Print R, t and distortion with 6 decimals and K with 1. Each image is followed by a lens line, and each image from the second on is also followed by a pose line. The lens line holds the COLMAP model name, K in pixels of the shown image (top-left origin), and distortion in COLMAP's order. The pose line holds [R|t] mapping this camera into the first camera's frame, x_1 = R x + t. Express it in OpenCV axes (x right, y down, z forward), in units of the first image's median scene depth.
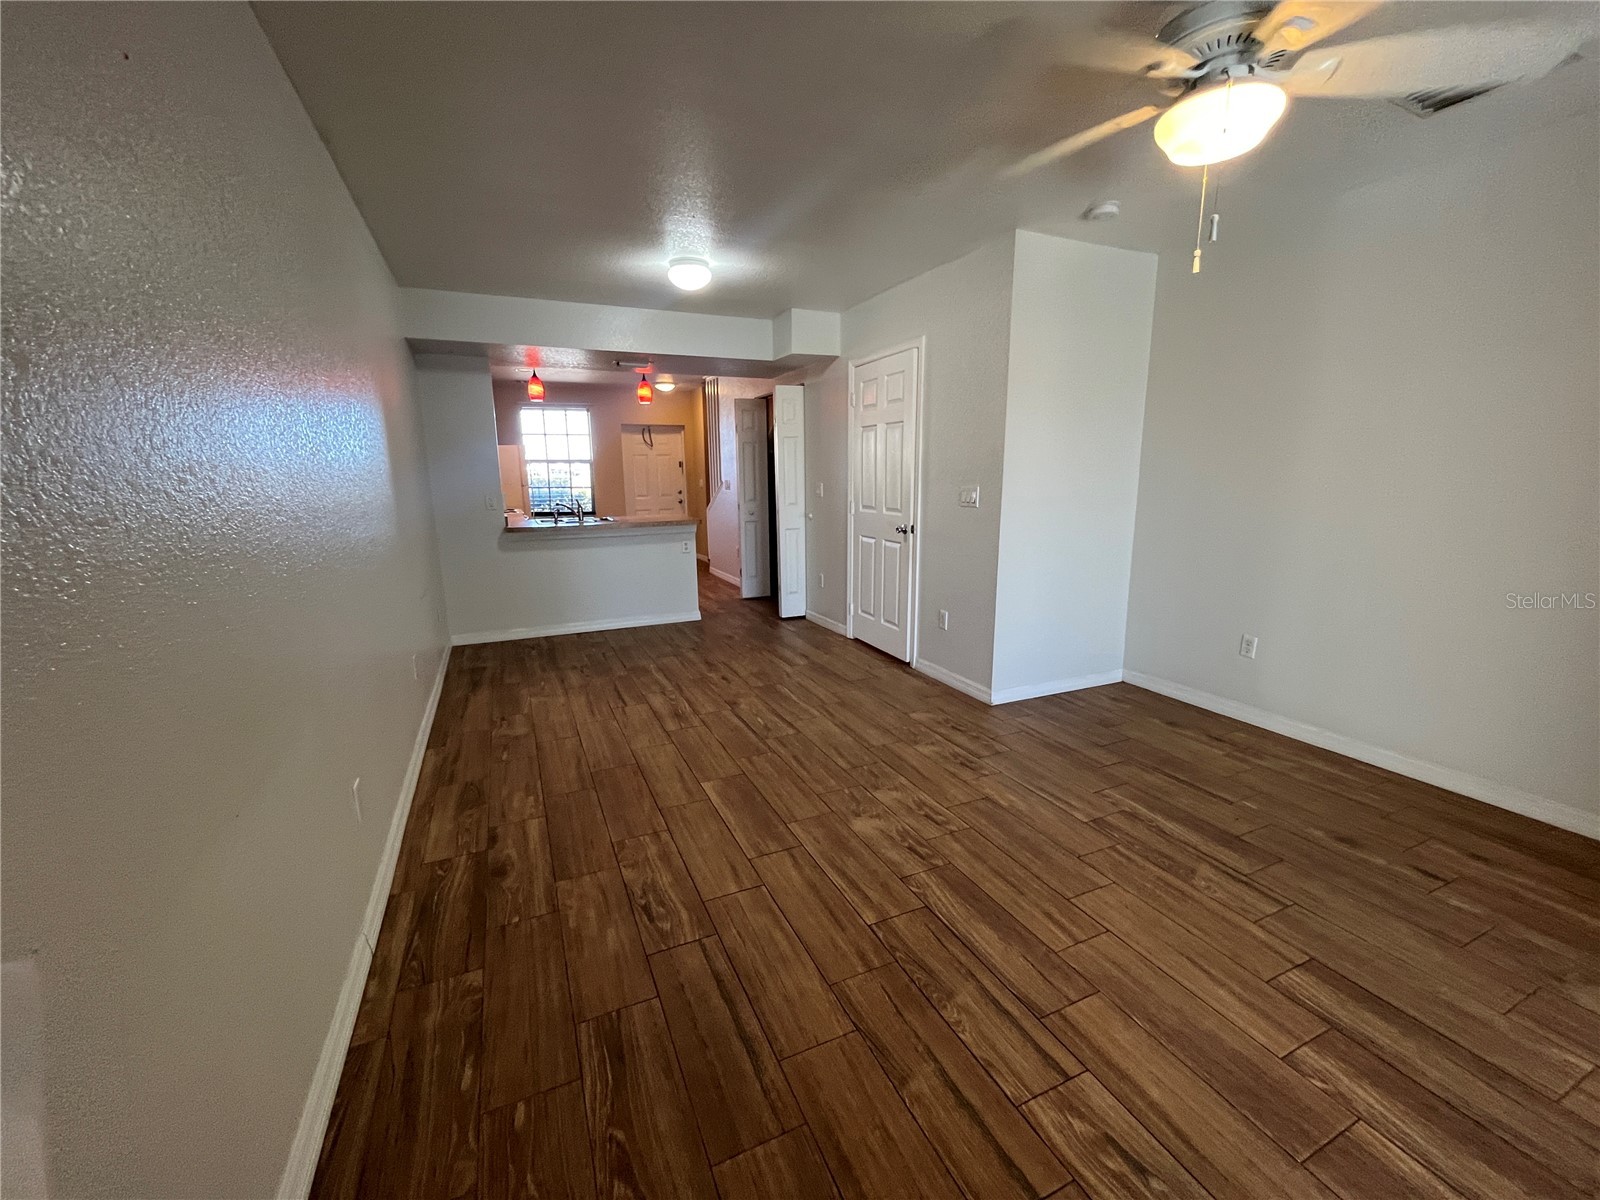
lens RADIAL K [[647.8, 0, 801.1], [0, 647.8, 601.7], [0, 0, 1]] dist [-0.004859, 0.000515]
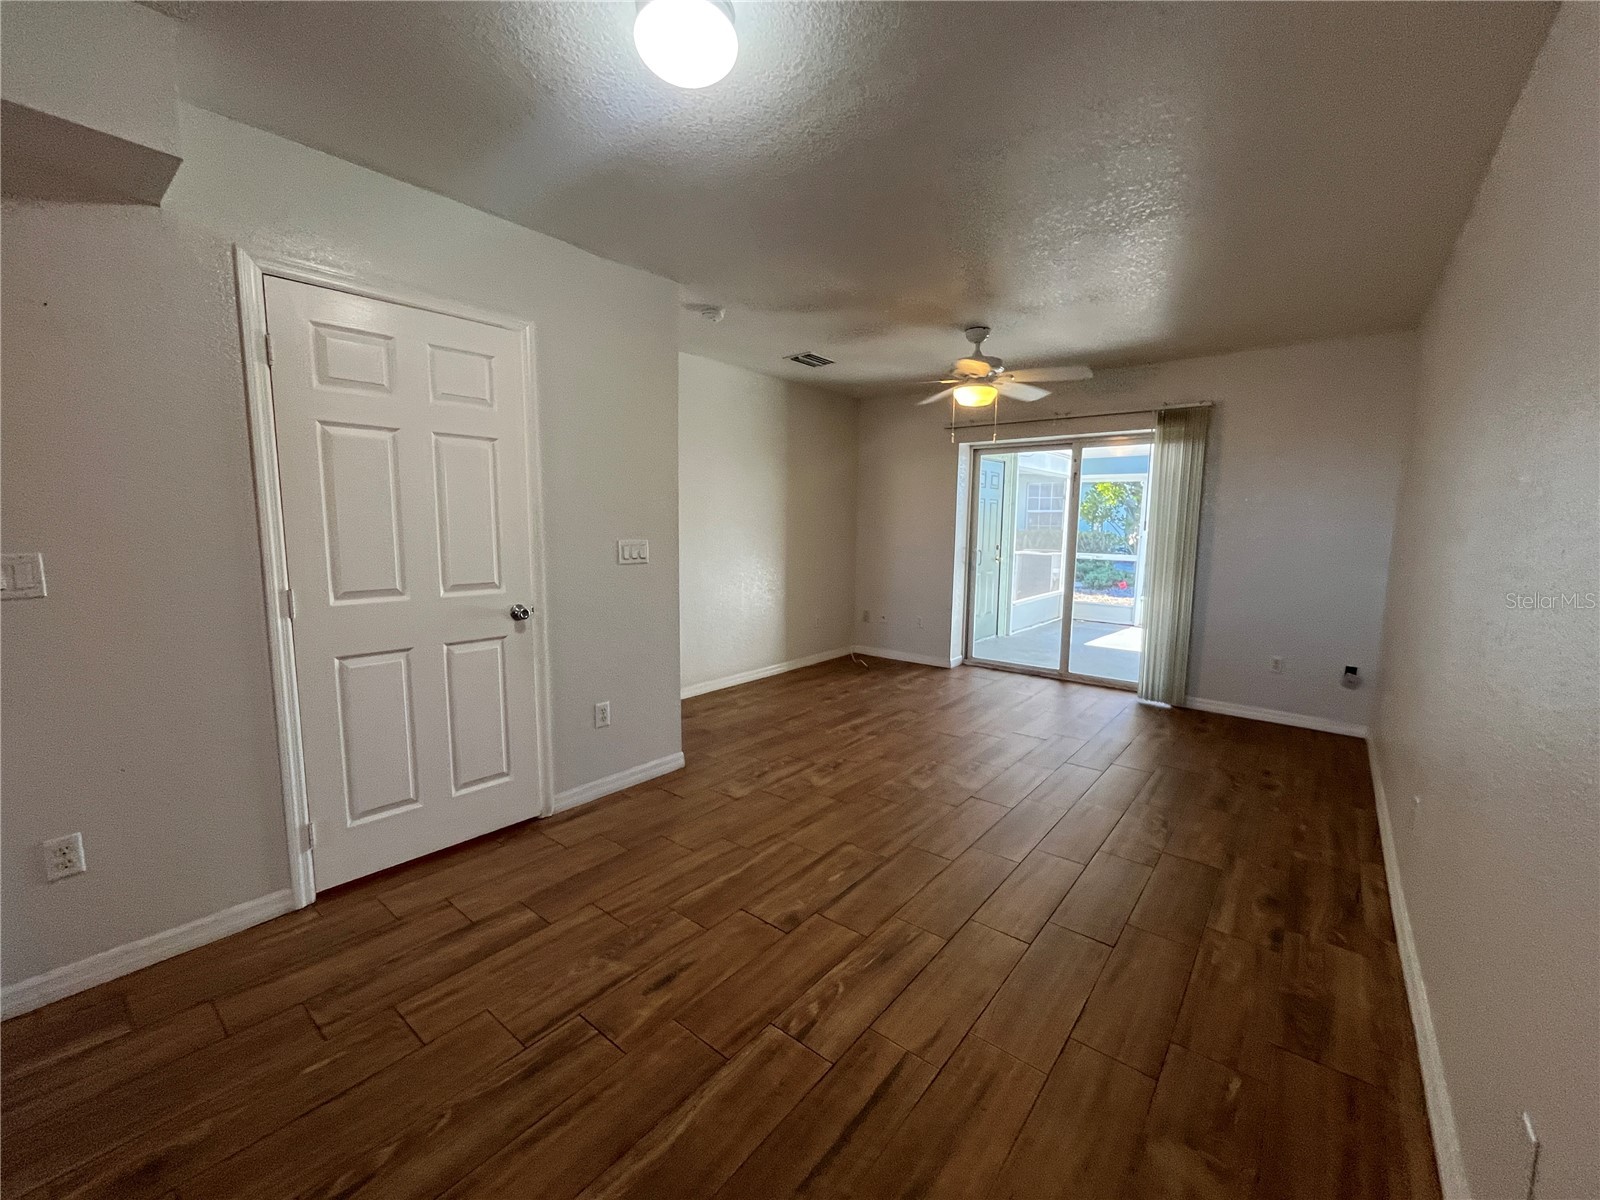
lens RADIAL K [[647.8, 0, 802.1], [0, 647.8, 593.8], [0, 0, 1]] dist [-0.004859, 0.000515]
pose [[-0.445719, -0.094110, 0.890212, -0.644429], [0.172195, 0.966873, 0.188431, -0.249470], [-0.878455, 0.237277, -0.414748, 1.266325]]
